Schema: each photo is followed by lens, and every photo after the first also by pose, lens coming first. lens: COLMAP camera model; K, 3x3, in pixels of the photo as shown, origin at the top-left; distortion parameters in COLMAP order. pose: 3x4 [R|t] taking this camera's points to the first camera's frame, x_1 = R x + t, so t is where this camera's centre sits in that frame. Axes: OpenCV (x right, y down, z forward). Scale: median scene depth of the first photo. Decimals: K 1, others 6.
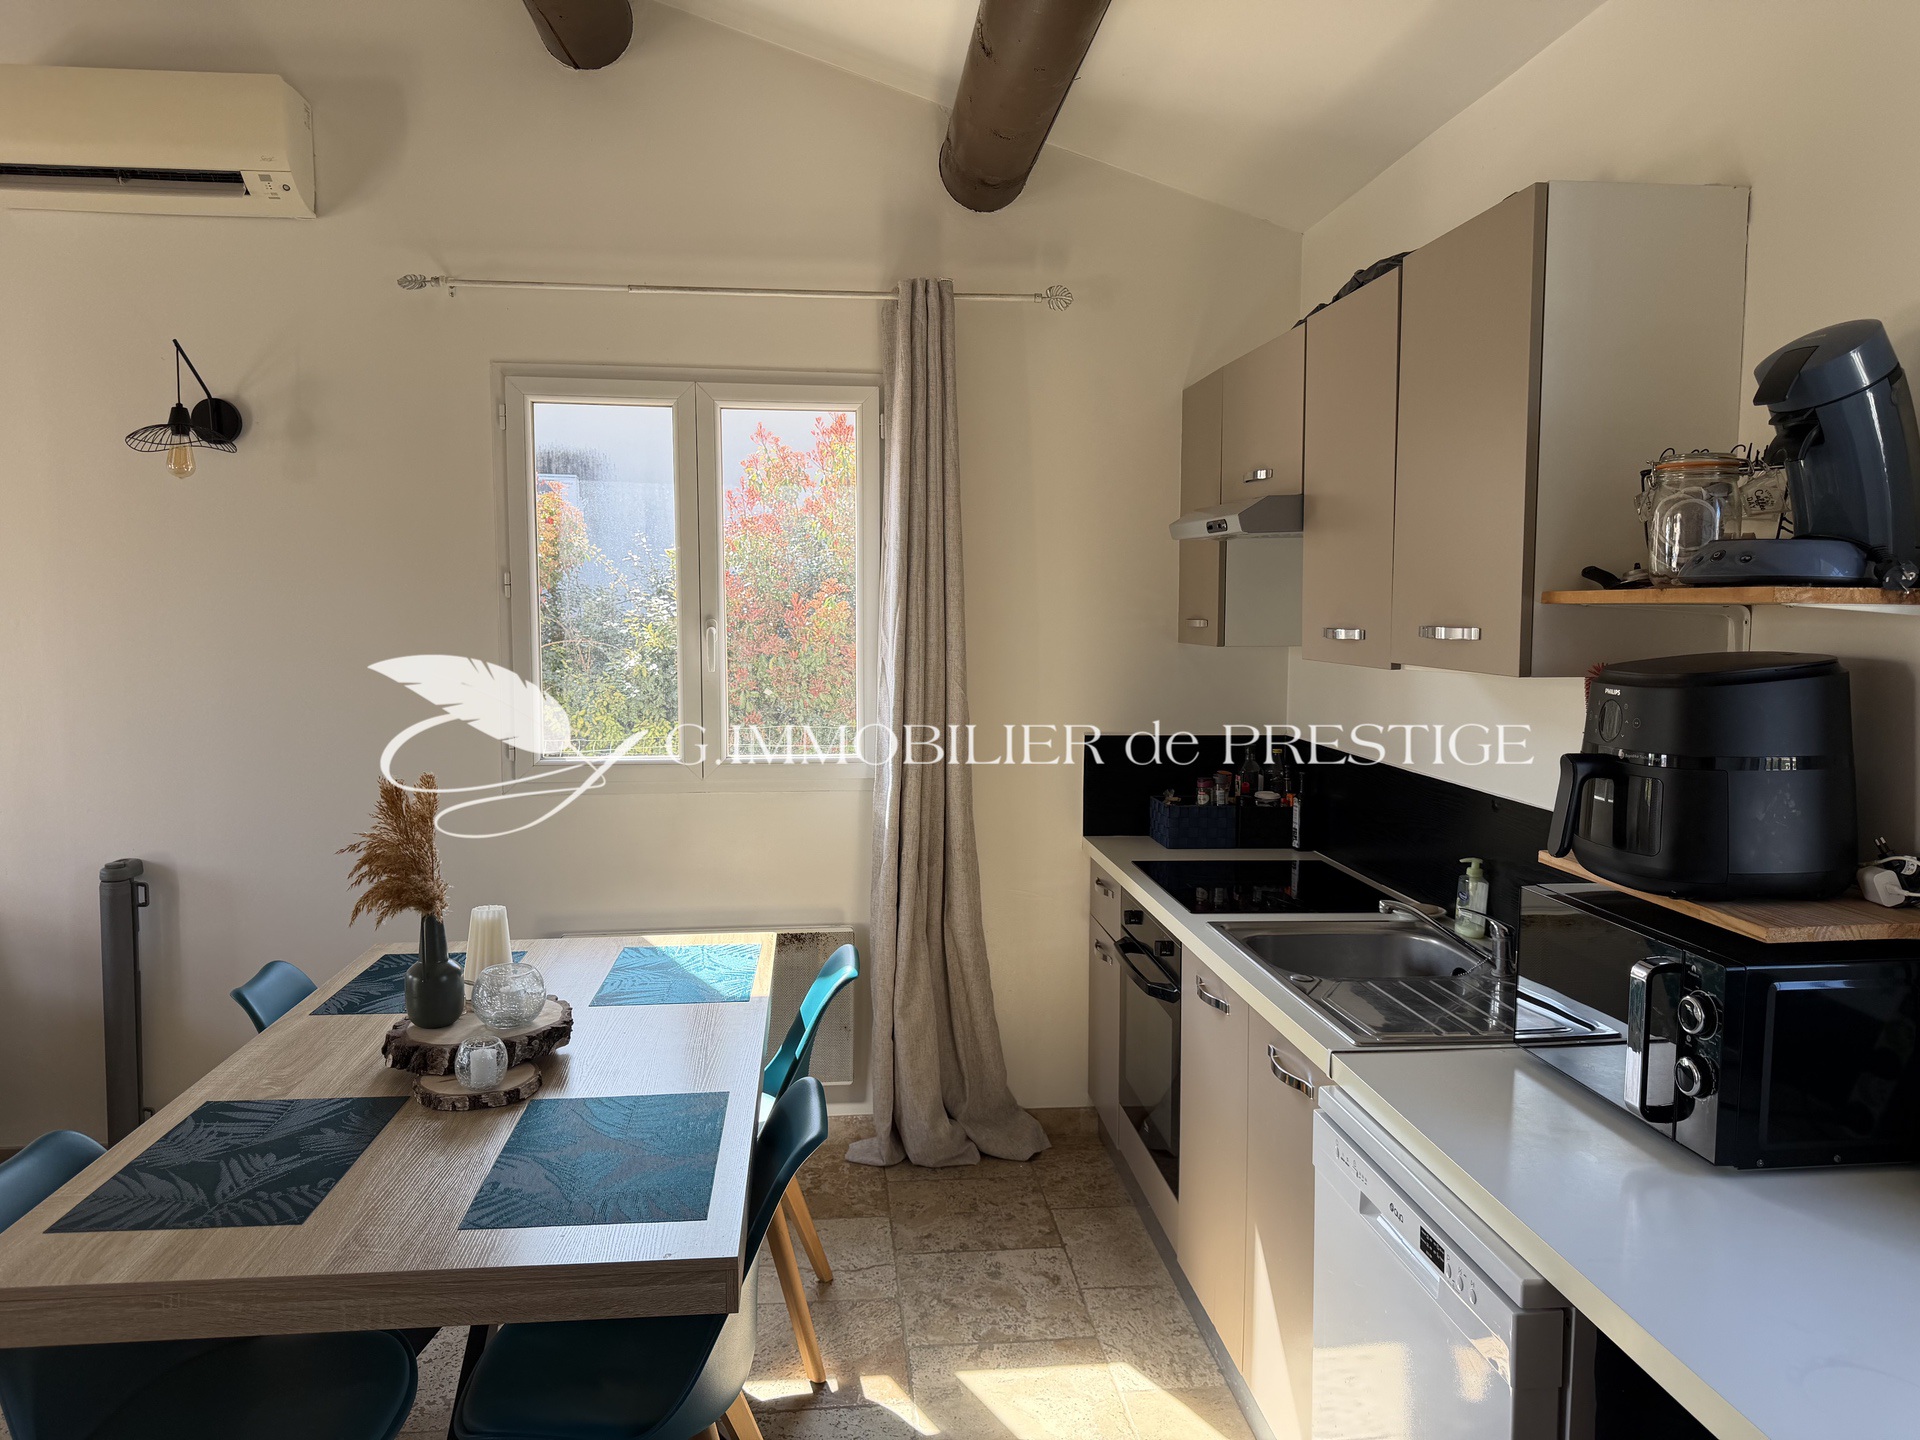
lens RADIAL K [[1367.0, 0, 959.3], [0, 1367.0, 724.3], [0, 0, 1]] dist [0.033237, -0.002075]
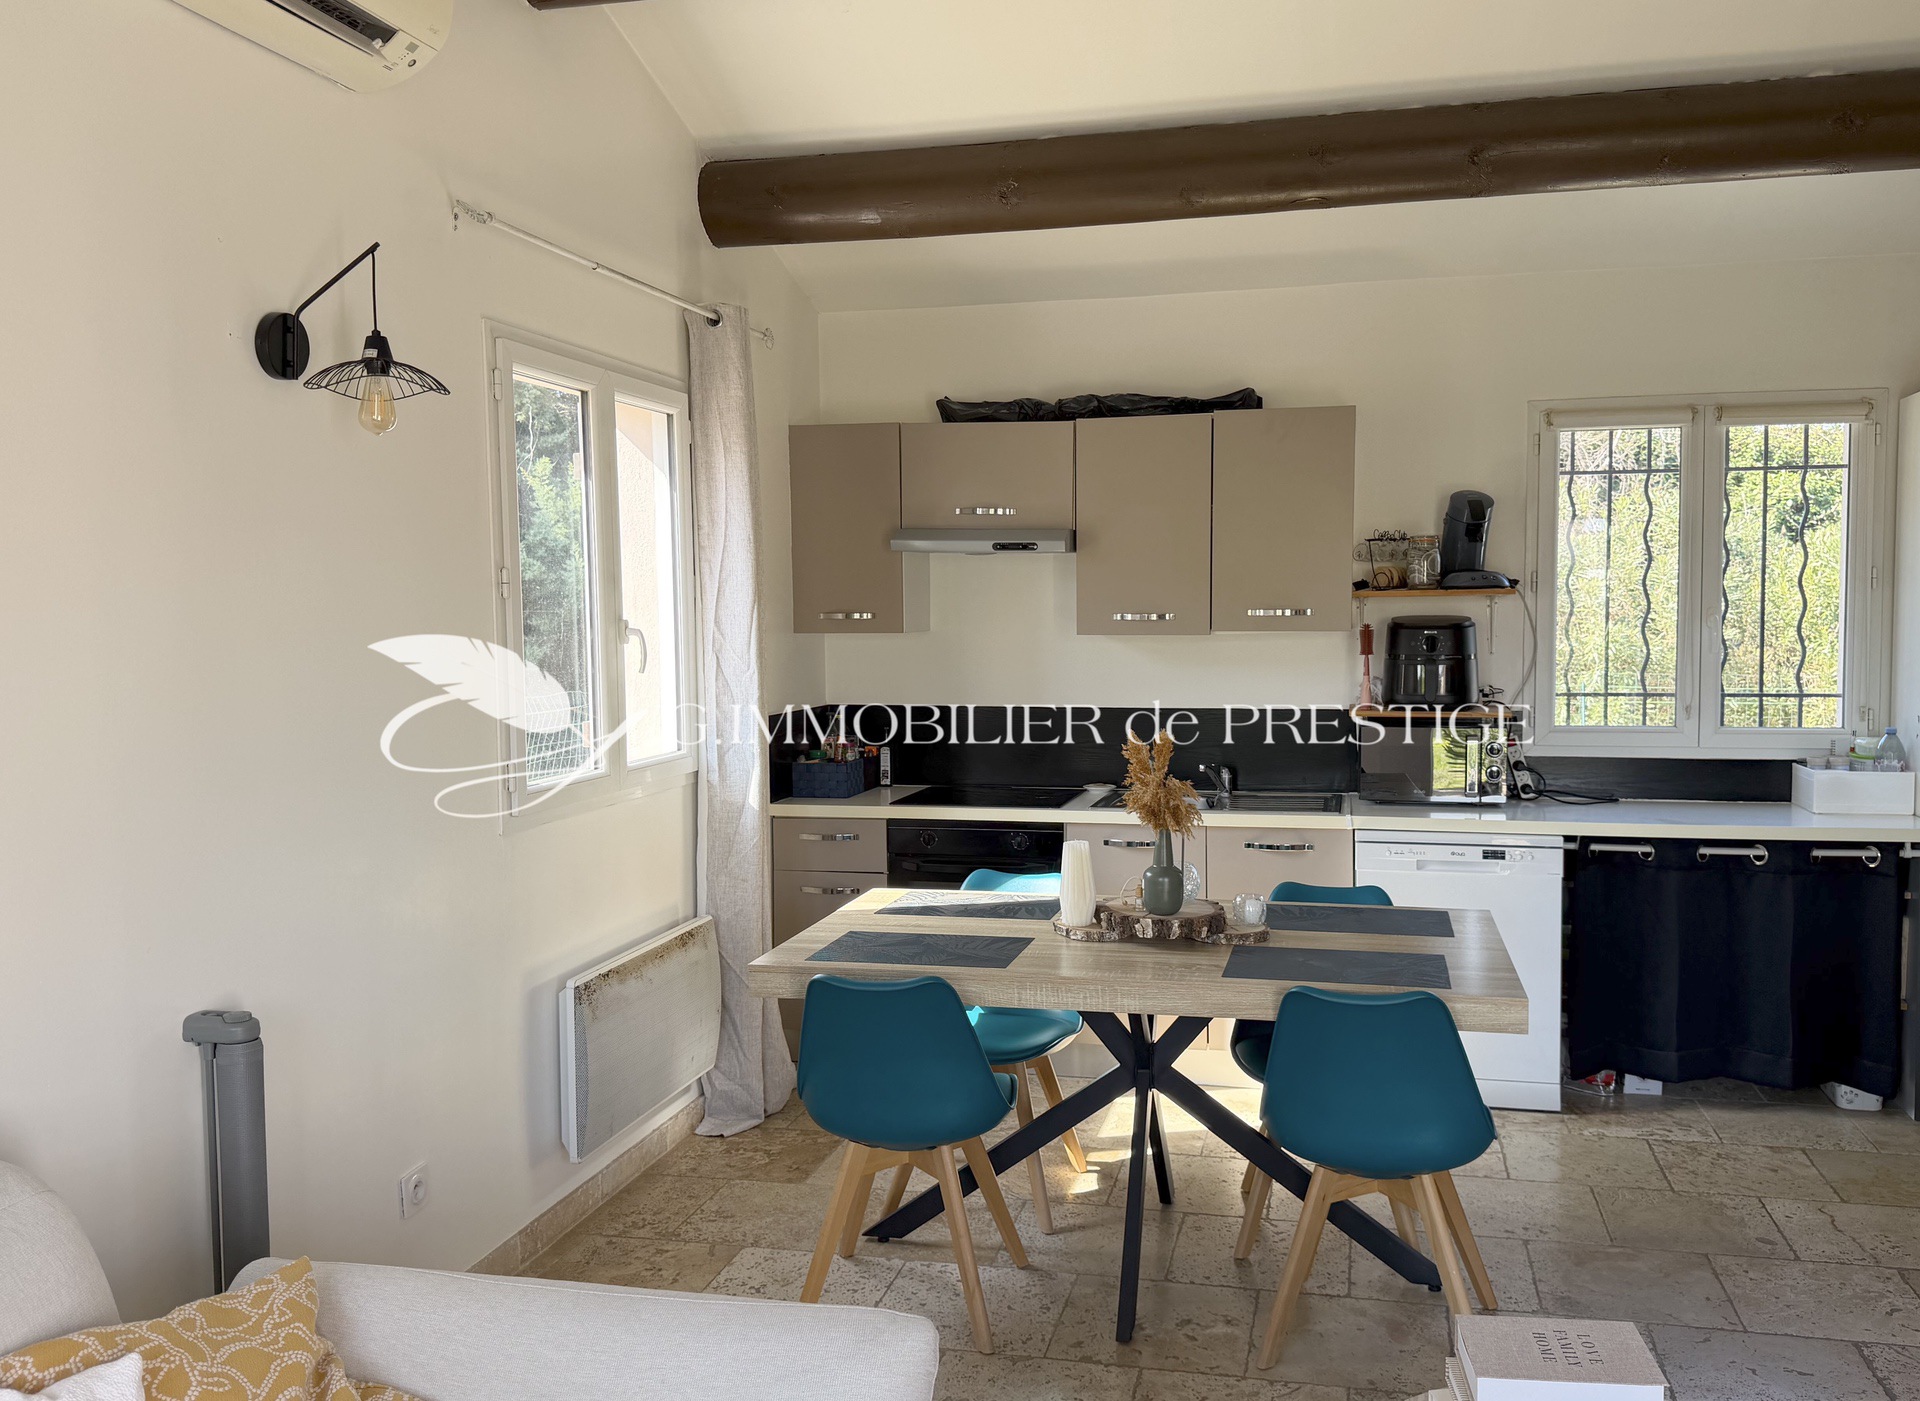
lens RADIAL K [[1523.6, 0, 971.5], [0, 1523.6, 701.6], [0, 0, 1]] dist [0.012921, -0.000053]
pose [[0.337577, -0.065596, 0.939010, -1.224815], [0.091170, 0.995157, 0.036742, -0.038522], [-0.936872, 0.073206, 0.341922, 0.445070]]
